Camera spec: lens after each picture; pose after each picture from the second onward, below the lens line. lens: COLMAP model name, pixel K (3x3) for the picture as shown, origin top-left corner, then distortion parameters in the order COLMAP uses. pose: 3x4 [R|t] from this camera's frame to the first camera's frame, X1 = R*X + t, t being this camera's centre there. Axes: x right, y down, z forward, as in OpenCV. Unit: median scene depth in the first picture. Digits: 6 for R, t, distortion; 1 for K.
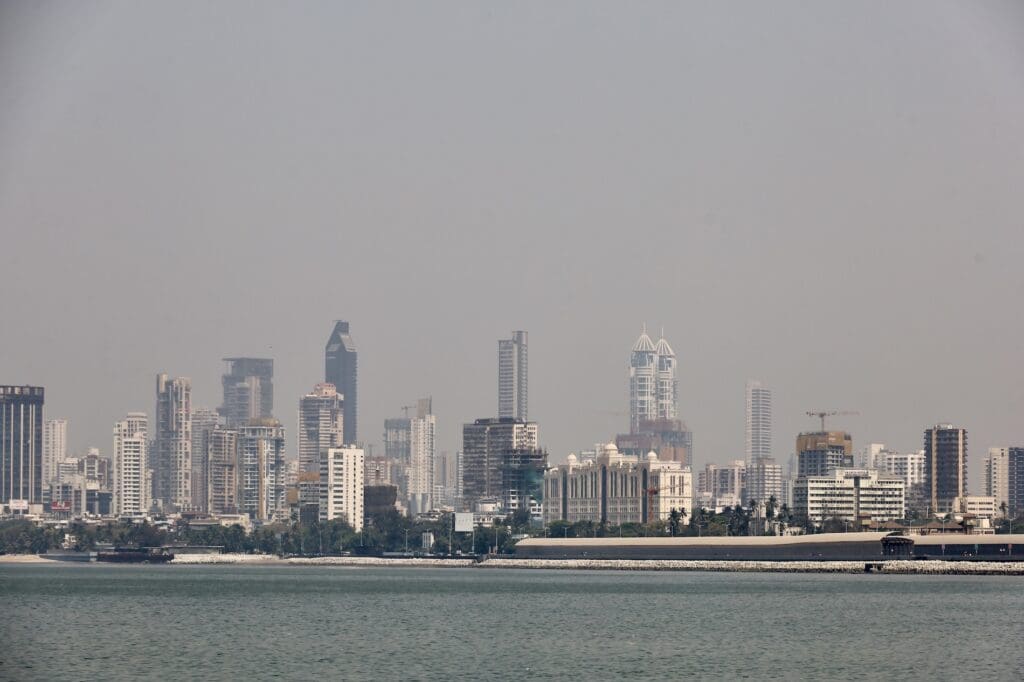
lens RADIAL K [[746.4, 0, 511.0], [0, 746.4, 338.4], [0, 0, 1]] dist [-0.012466, -0.007218]
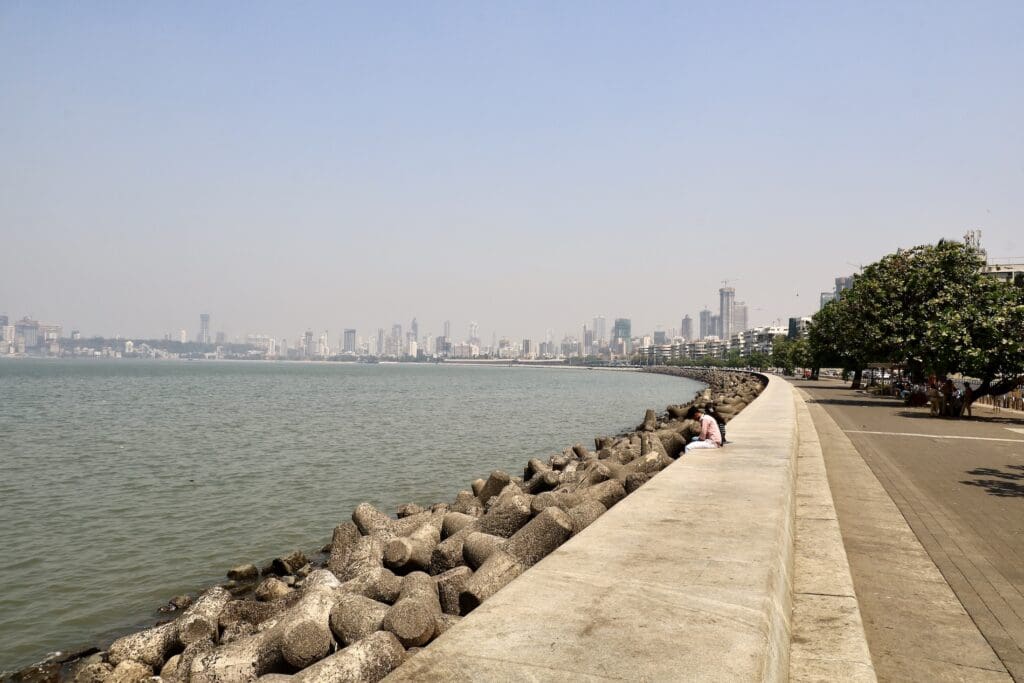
lens RADIAL K [[746.4, 0, 512.0], [0, 746.4, 341.4], [0, 0, 1]] dist [-0.012466, -0.007218]
pose [[0.952640, 0.017450, 0.303598, -1.127268], [-0.084720, 0.974056, 0.209850, -0.980366], [-0.292060, -0.225632, 0.929404, -3.924588]]
